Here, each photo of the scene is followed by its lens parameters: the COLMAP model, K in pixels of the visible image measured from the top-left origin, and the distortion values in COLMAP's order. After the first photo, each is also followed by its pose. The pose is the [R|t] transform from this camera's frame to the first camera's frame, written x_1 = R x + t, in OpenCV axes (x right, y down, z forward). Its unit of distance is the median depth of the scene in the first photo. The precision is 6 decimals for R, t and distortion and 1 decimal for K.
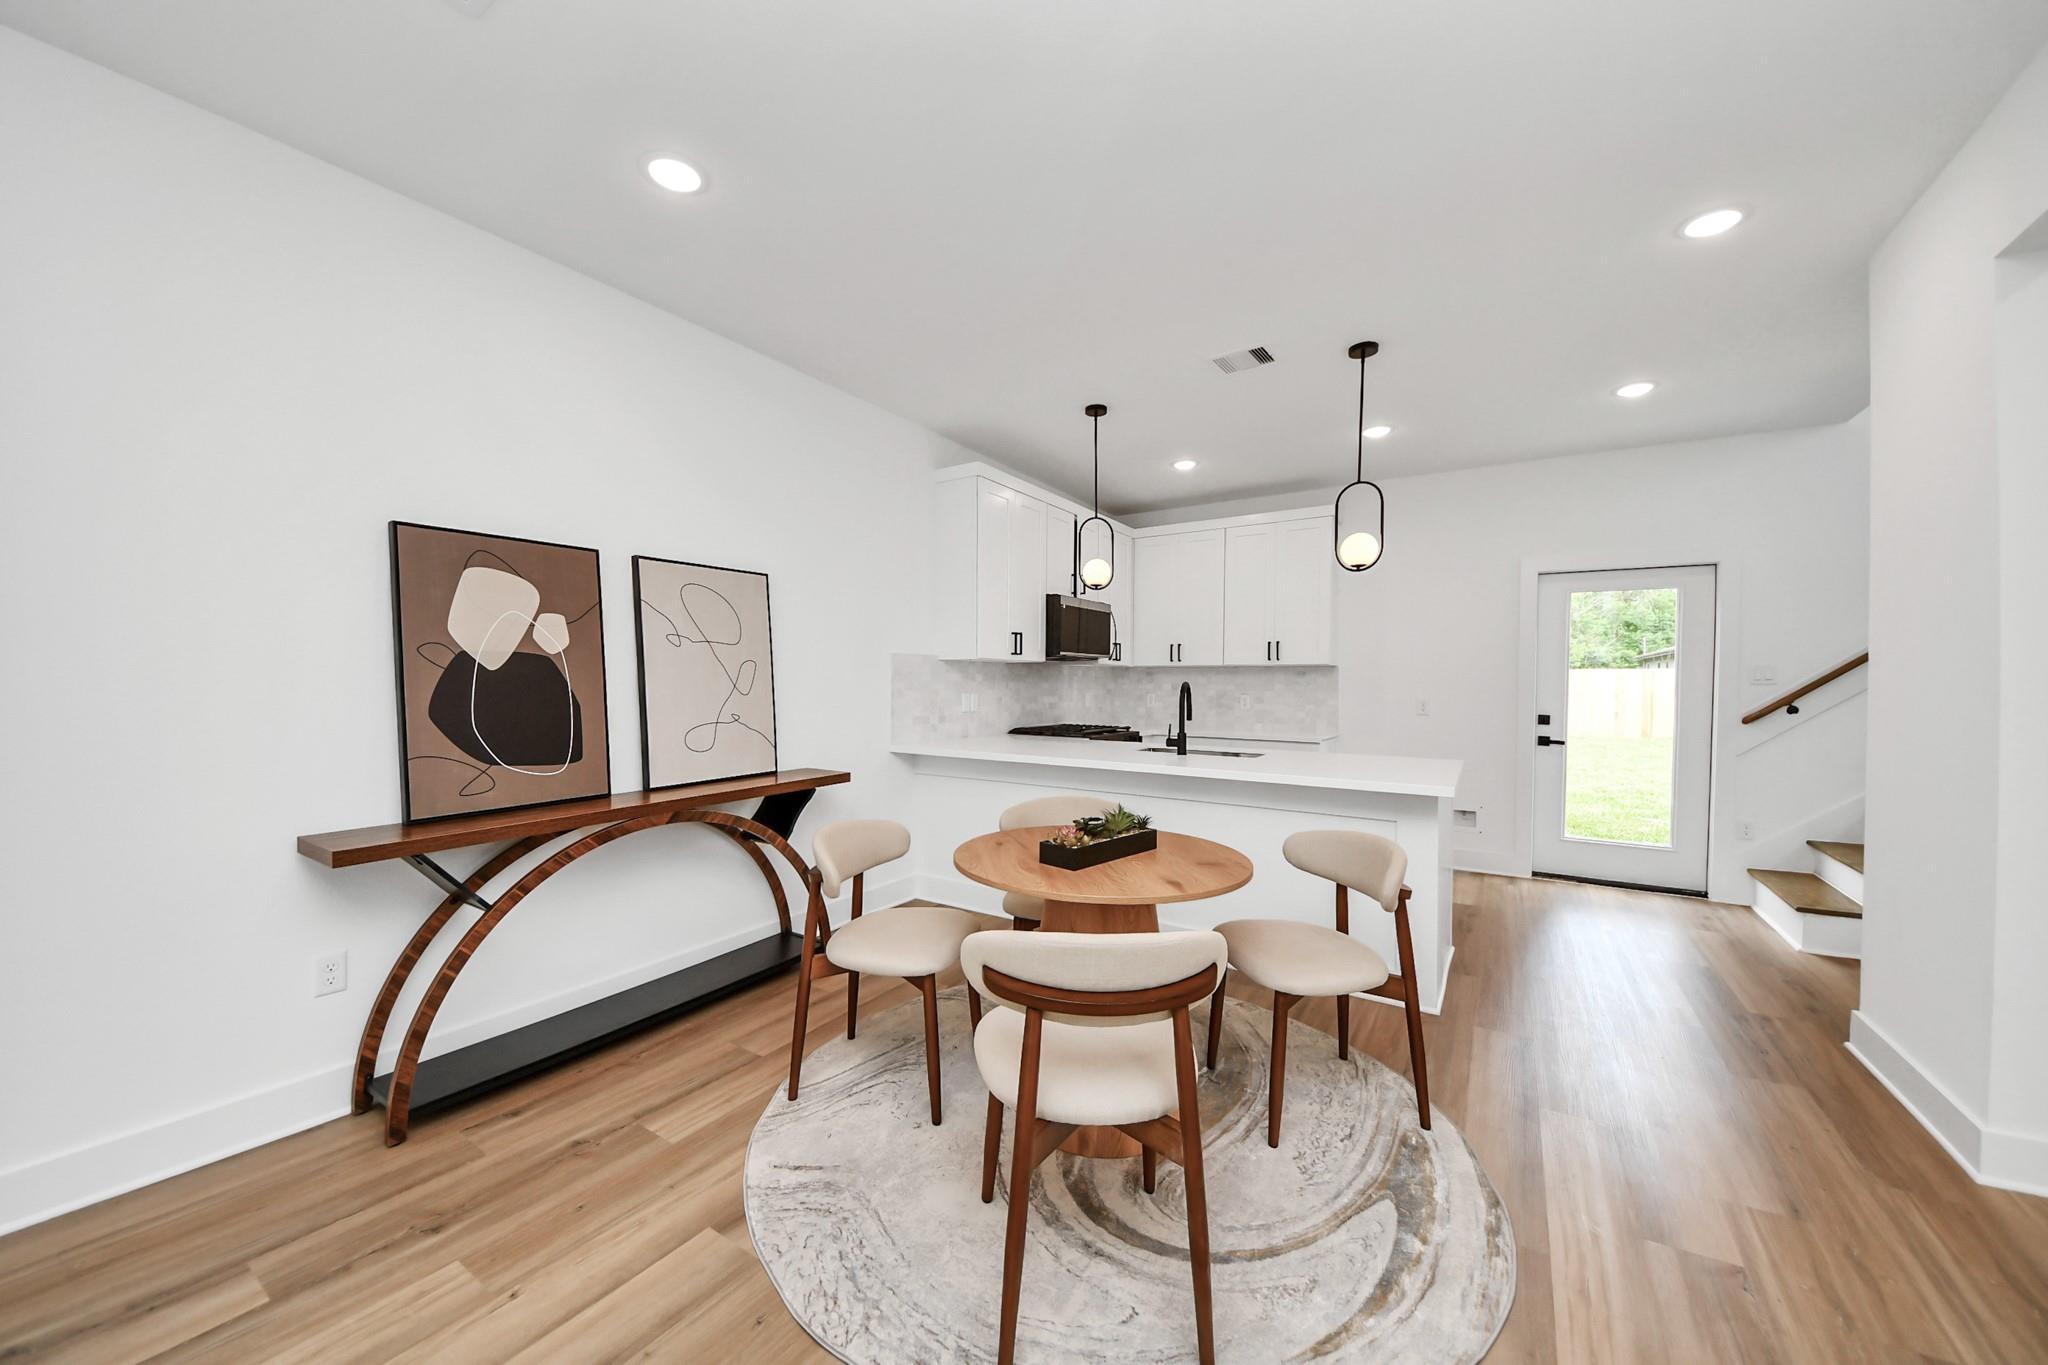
lens RADIAL K [[740.5, 0, 1005.9], [0, 740.5, 693.4], [0, 0, 1]] dist [0.005058, -0.004977]
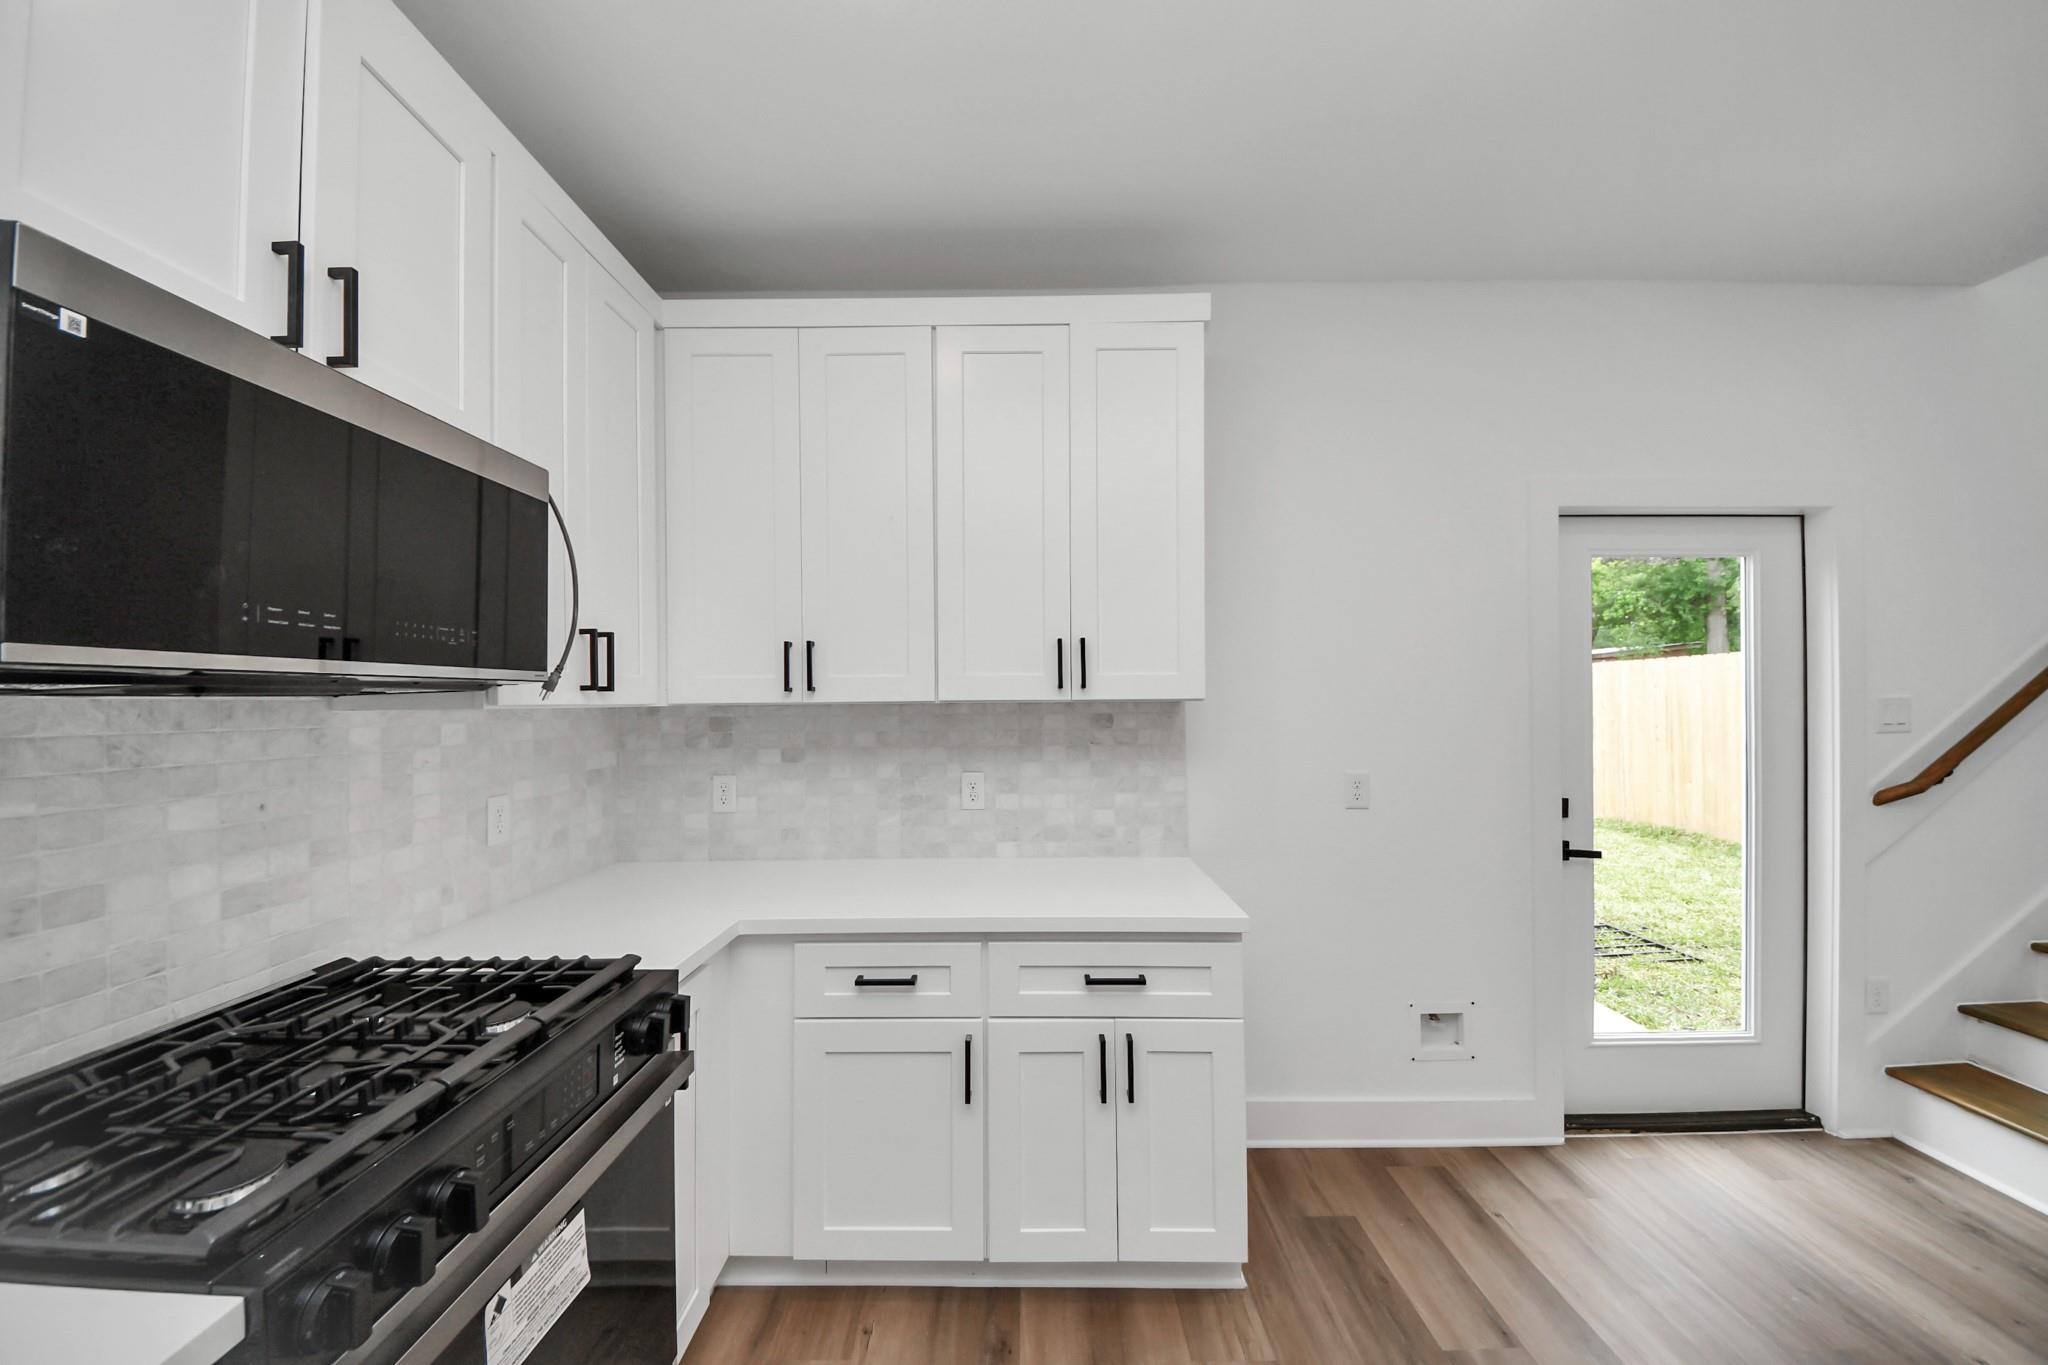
lens RADIAL K [[740.5, 0, 1026.7], [0, 740.5, 685.8], [0, 0, 1]] dist [0.005058, -0.004977]
pose [[0.828274, -0.004154, 0.560308, 0.154082], [0.021977, 0.999444, -0.025078, -0.043047], [-0.559892, 0.033085, 0.827905, 0.811794]]
